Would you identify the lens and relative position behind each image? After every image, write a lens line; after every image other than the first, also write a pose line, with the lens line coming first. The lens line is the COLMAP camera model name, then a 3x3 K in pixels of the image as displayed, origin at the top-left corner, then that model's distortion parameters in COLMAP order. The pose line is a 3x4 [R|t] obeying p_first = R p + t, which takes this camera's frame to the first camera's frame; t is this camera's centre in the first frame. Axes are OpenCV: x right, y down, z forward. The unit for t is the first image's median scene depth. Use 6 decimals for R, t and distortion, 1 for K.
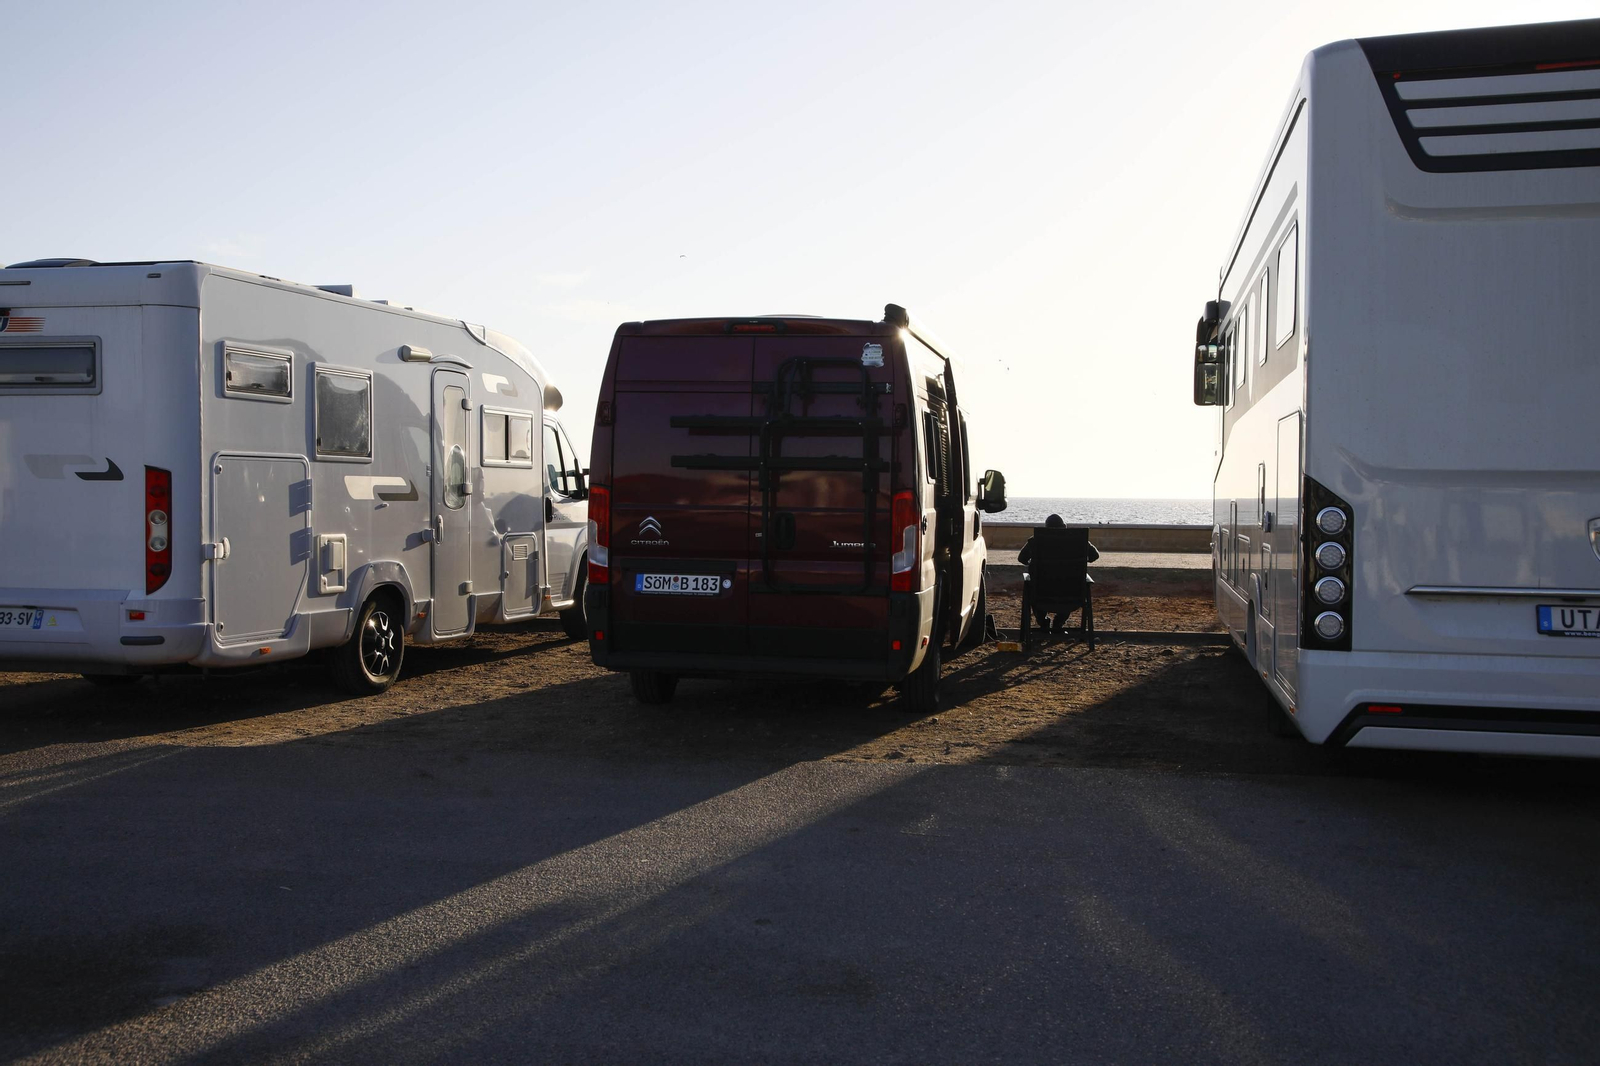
lens RADIAL K [[1753.1, 0, 800.0], [0, 1753.1, 533.0], [0, 0, 1]] dist [0.068649, 0.003207]
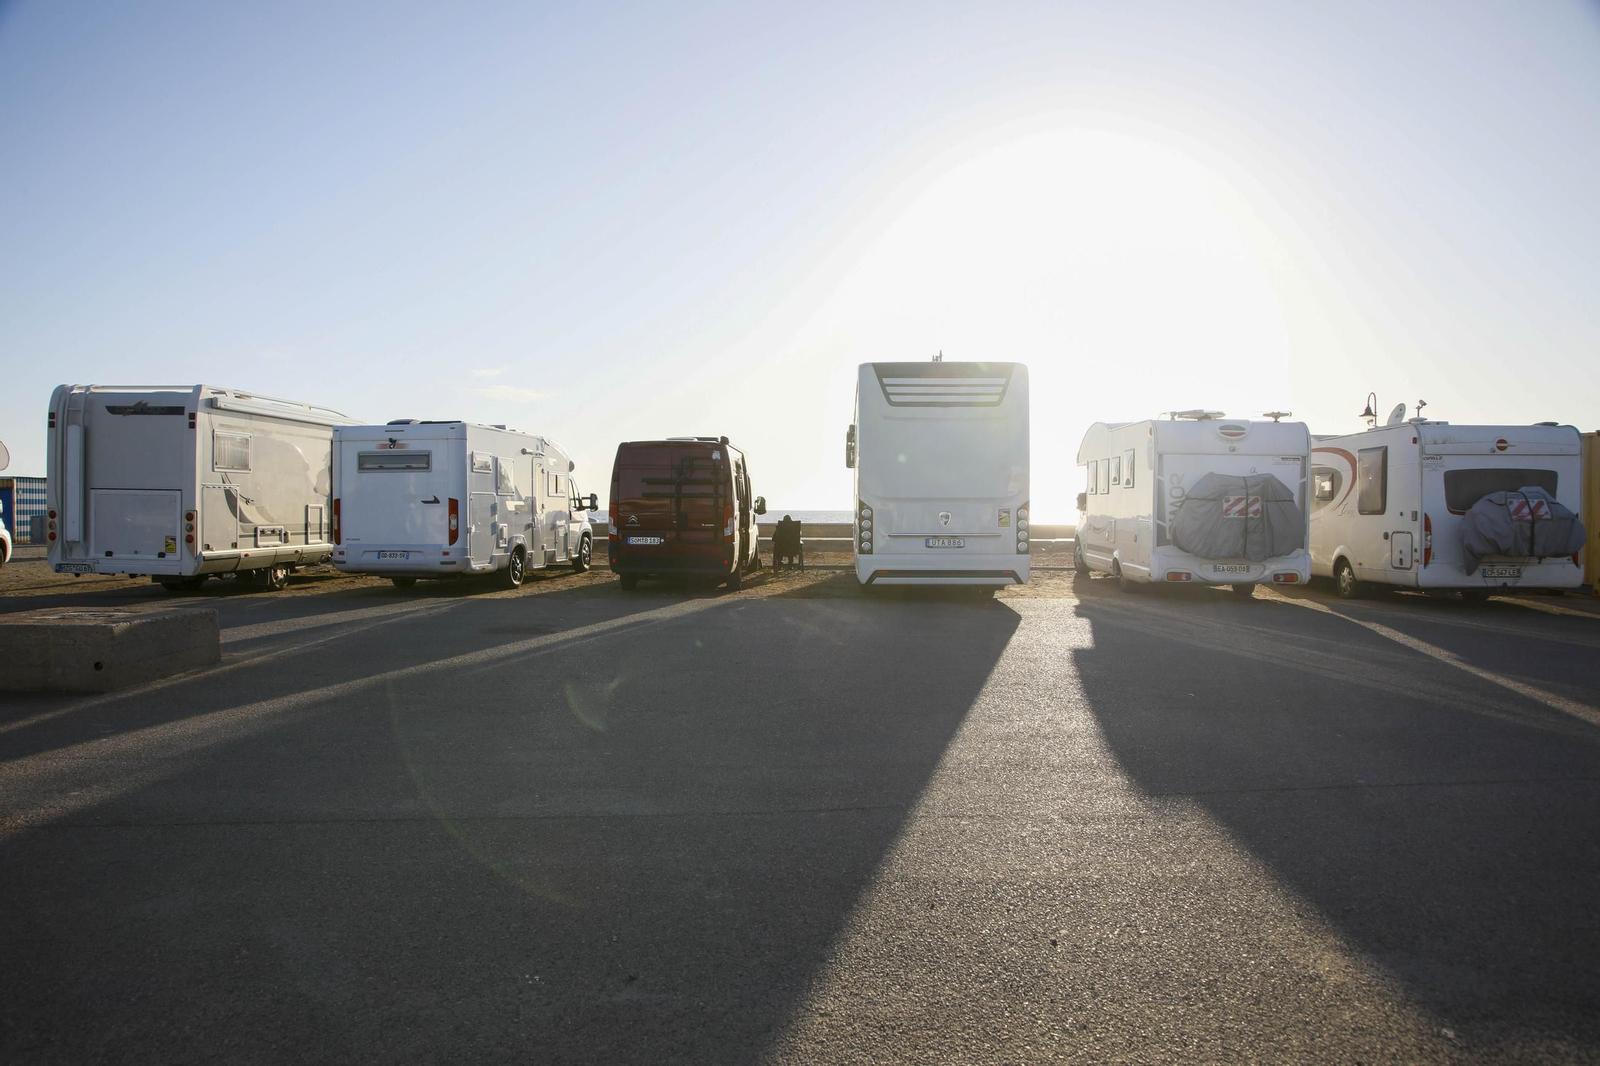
lens RADIAL K [[1137.4, 0, 780.7], [0, 1137.4, 556.2], [0, 0, 1]] dist [-0.111388, 0.097198]
pose [[0.991816, -0.011928, 0.127119, -0.078182], [0.009572, 0.999771, 0.019129, 0.020236], [-0.127318, -0.017756, 0.991703, -0.694585]]
